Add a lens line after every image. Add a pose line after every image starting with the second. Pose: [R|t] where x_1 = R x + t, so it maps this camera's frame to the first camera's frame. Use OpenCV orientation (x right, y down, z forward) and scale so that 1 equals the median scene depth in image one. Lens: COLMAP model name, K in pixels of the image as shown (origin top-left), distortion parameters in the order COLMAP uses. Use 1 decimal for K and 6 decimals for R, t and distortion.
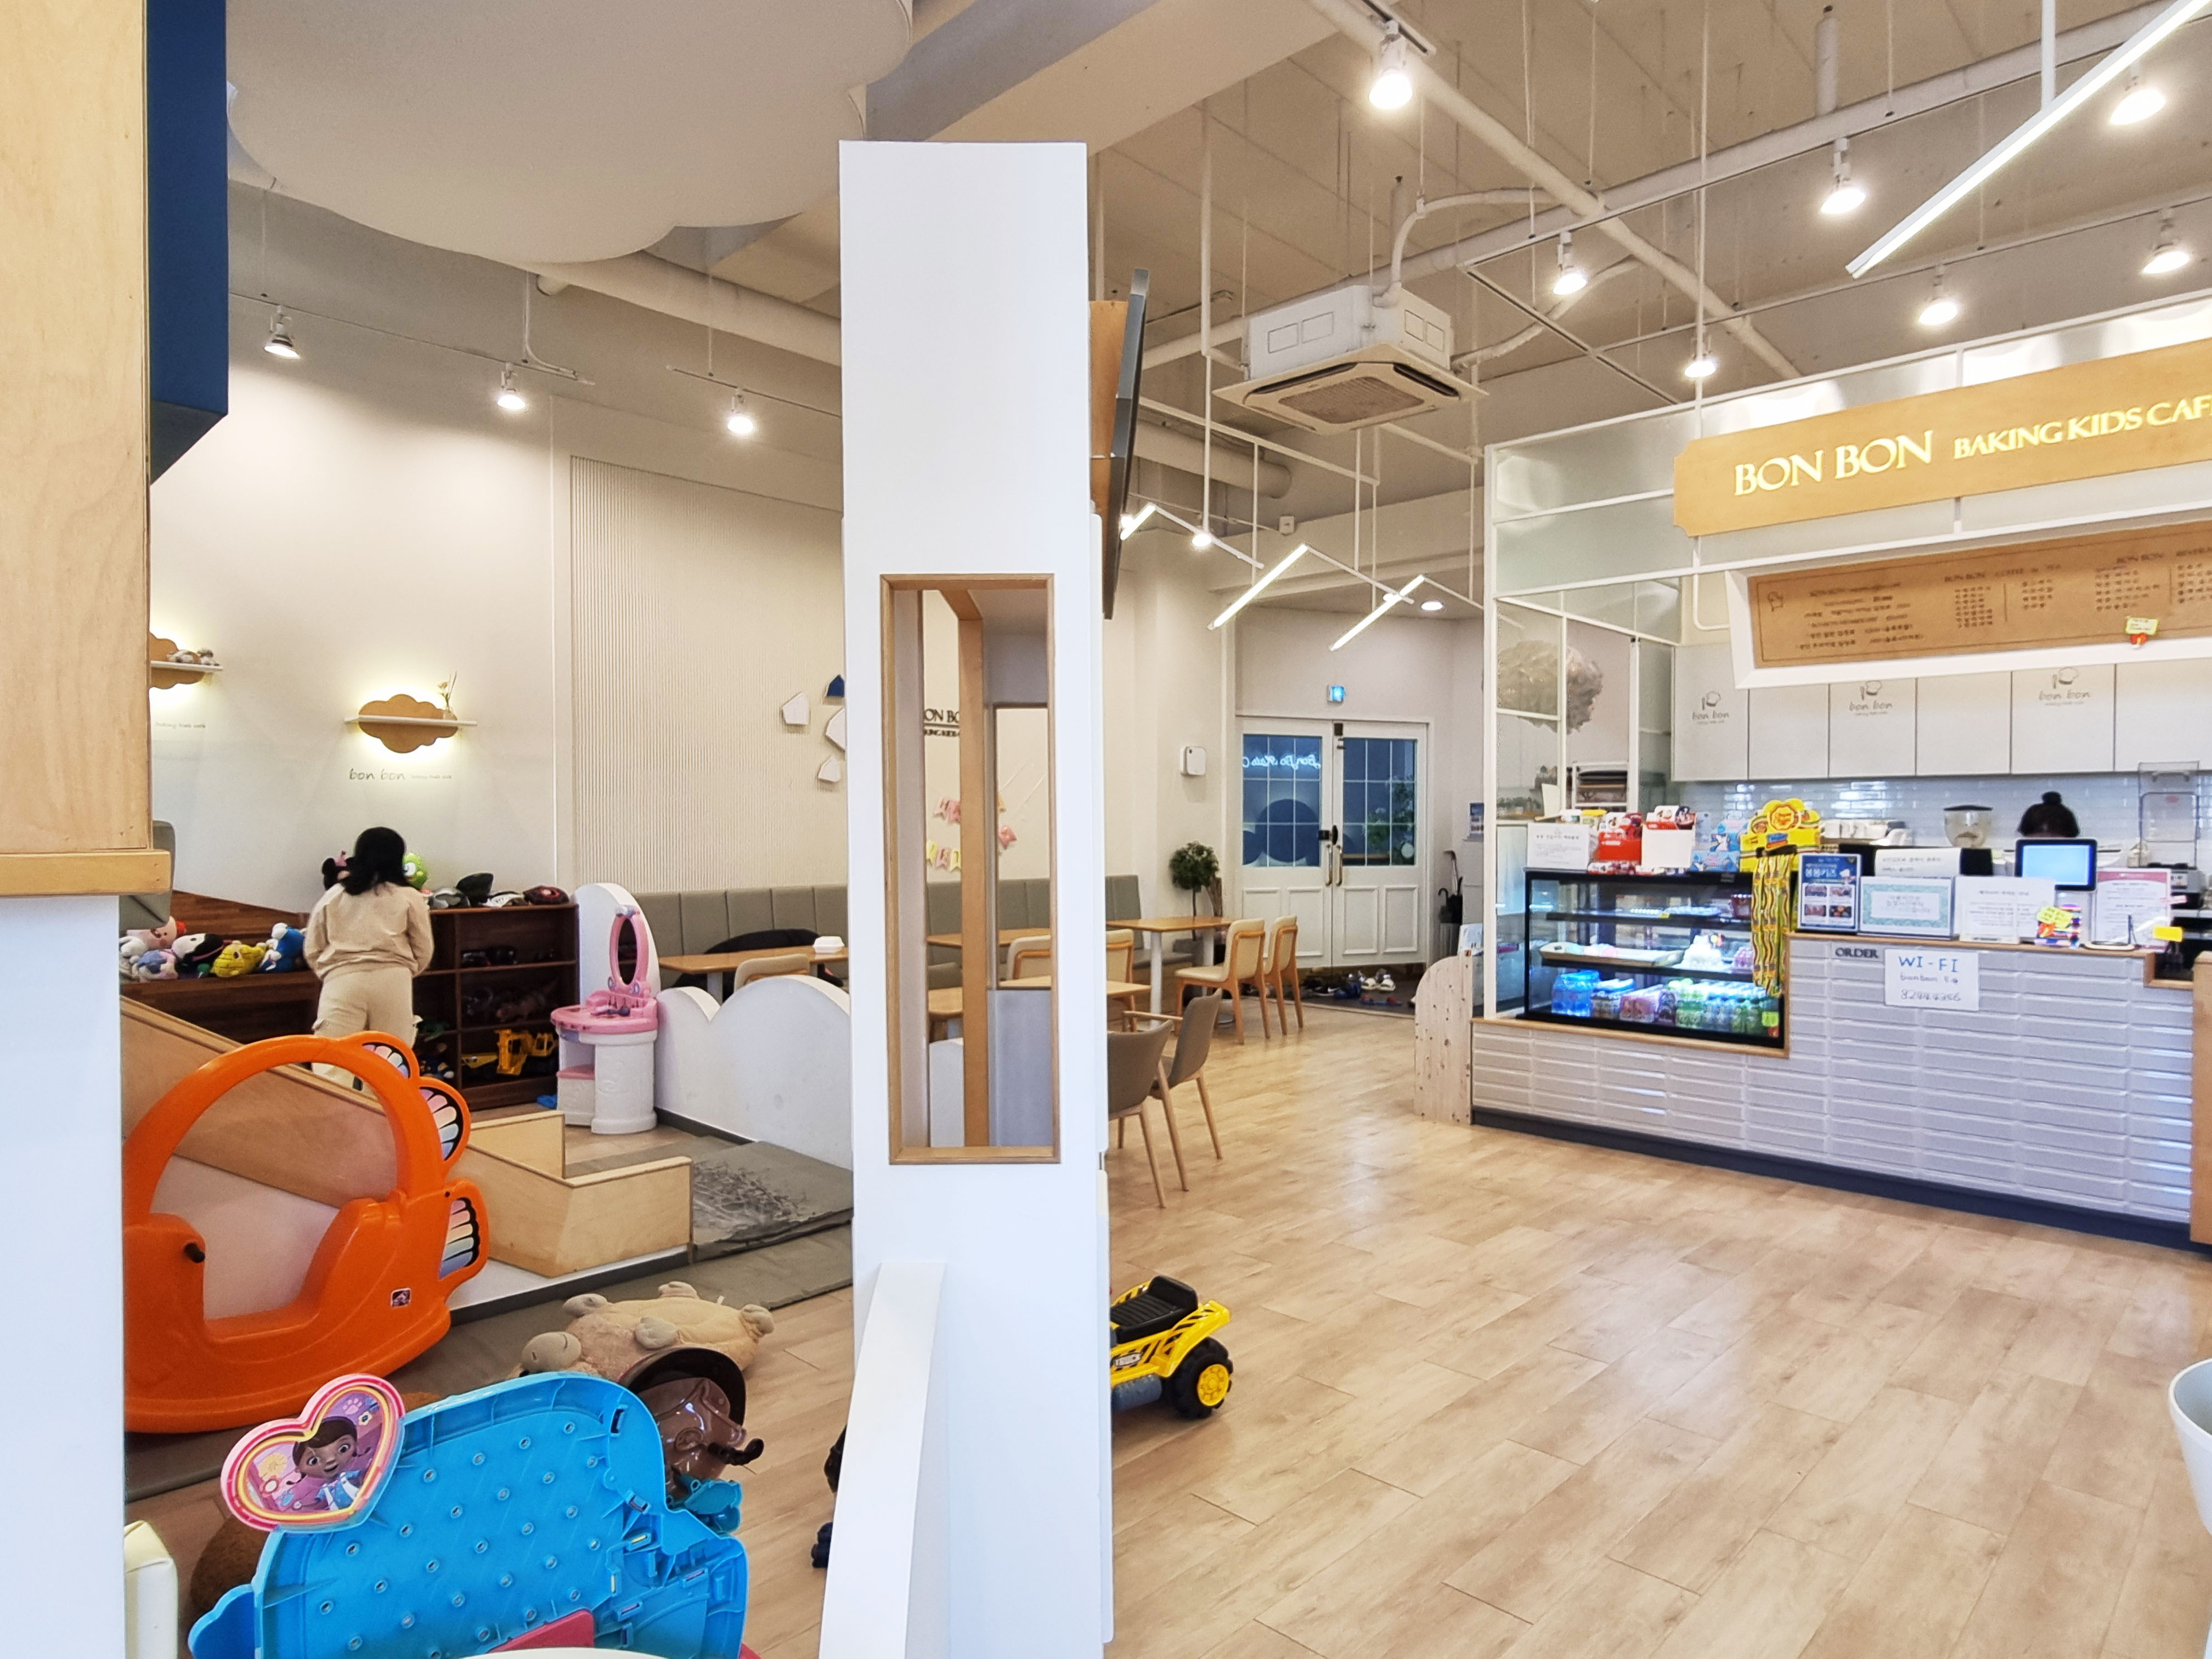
lens RADIAL K [[1283.6, 0, 1105.0], [0, 1283.6, 843.1], [0, 0, 1]] dist [-0.001885, -0.004056]
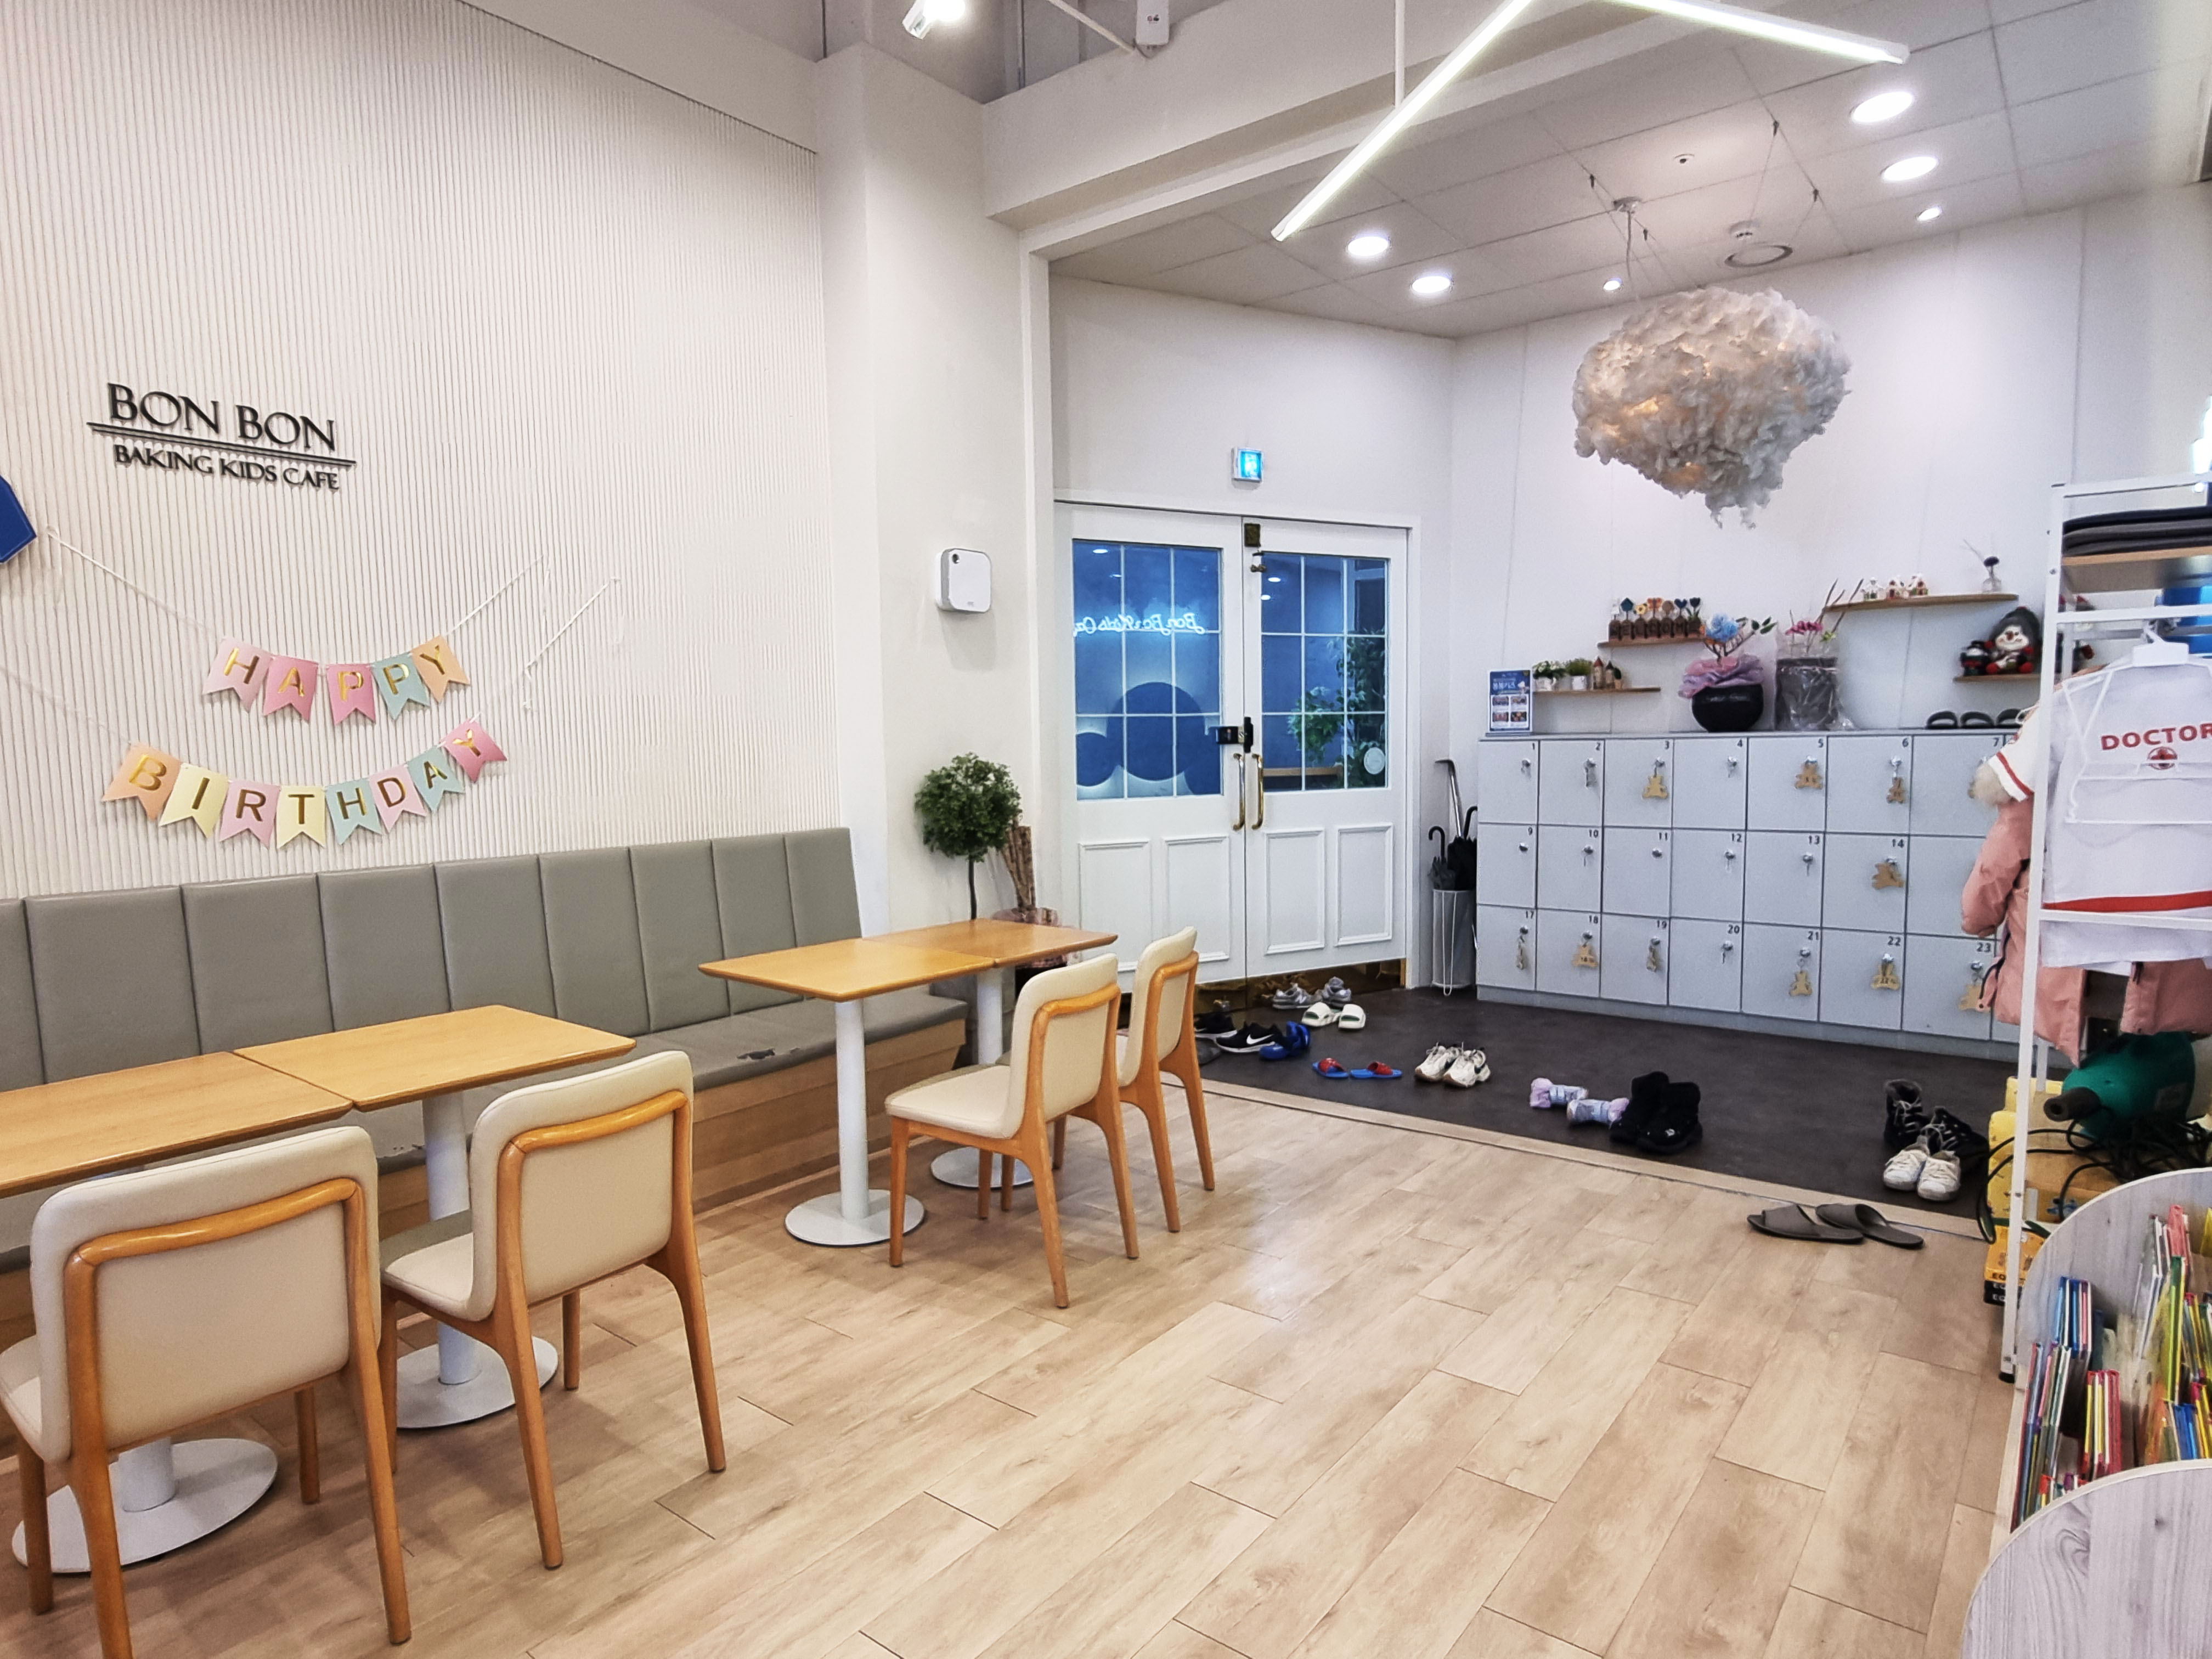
lens RADIAL K [[1283.6, 0, 1101.9], [0, 1283.6, 854.7], [0, 0, 1]] dist [-0.001885, -0.004056]
pose [[0.994193, -0.029359, 0.103529, 0.067221], [0.021112, 0.996581, 0.079881, -0.000610], [-0.105521, -0.077232, 0.991413, 0.516322]]
